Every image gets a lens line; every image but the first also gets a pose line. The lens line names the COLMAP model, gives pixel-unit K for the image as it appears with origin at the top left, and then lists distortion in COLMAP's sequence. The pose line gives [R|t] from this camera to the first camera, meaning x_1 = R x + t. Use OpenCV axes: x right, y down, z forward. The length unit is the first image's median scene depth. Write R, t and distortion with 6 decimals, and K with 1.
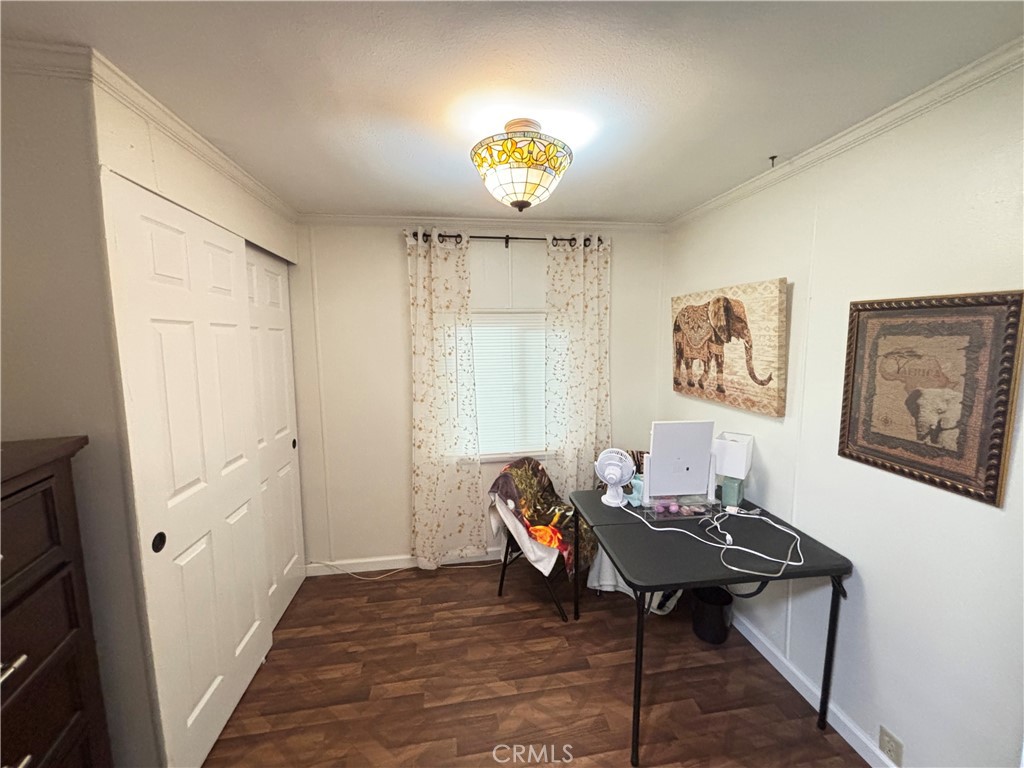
lens RADIAL K [[413.5, 0, 512.0], [0, 413.5, 384.0], [0, 0, 1]] dist [0.001530, 0.000117]
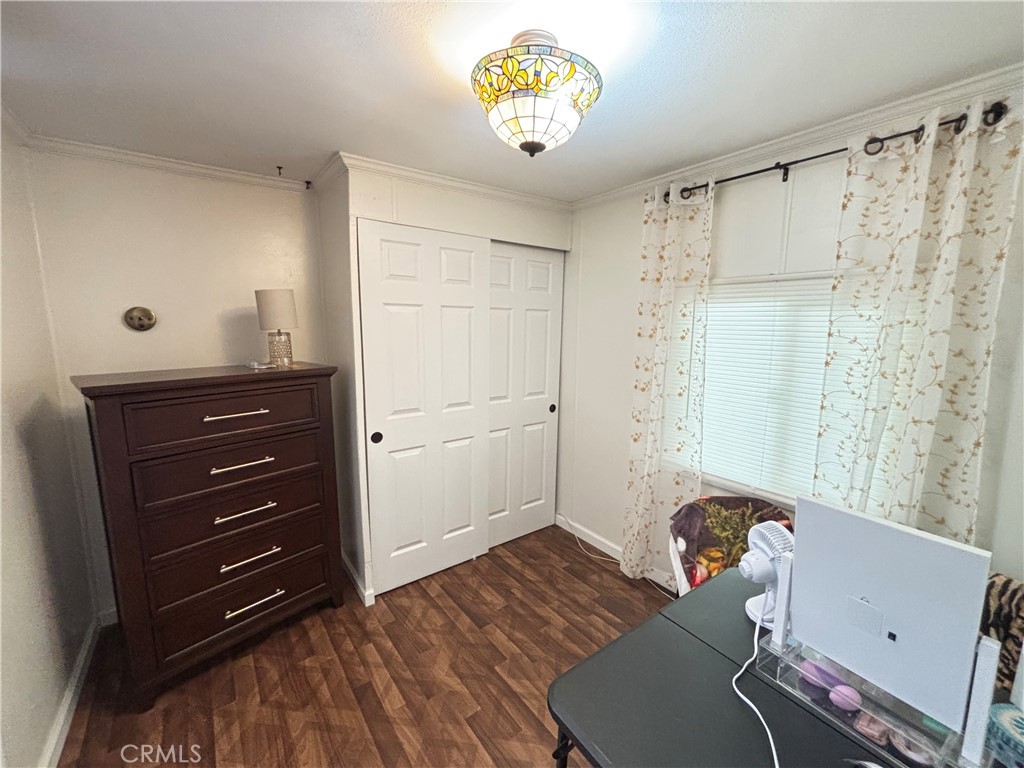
lens RADIAL K [[415.0, 0, 512.3], [0, 415.0, 383.4], [0, 0, 1]] dist [0.001524, 0.000376]
pose [[0.472503, 0.145199, -0.869286, 0.462964], [-0.108268, 0.988428, 0.106251, -0.040619], [0.874654, 0.043912, 0.482755, 0.365238]]
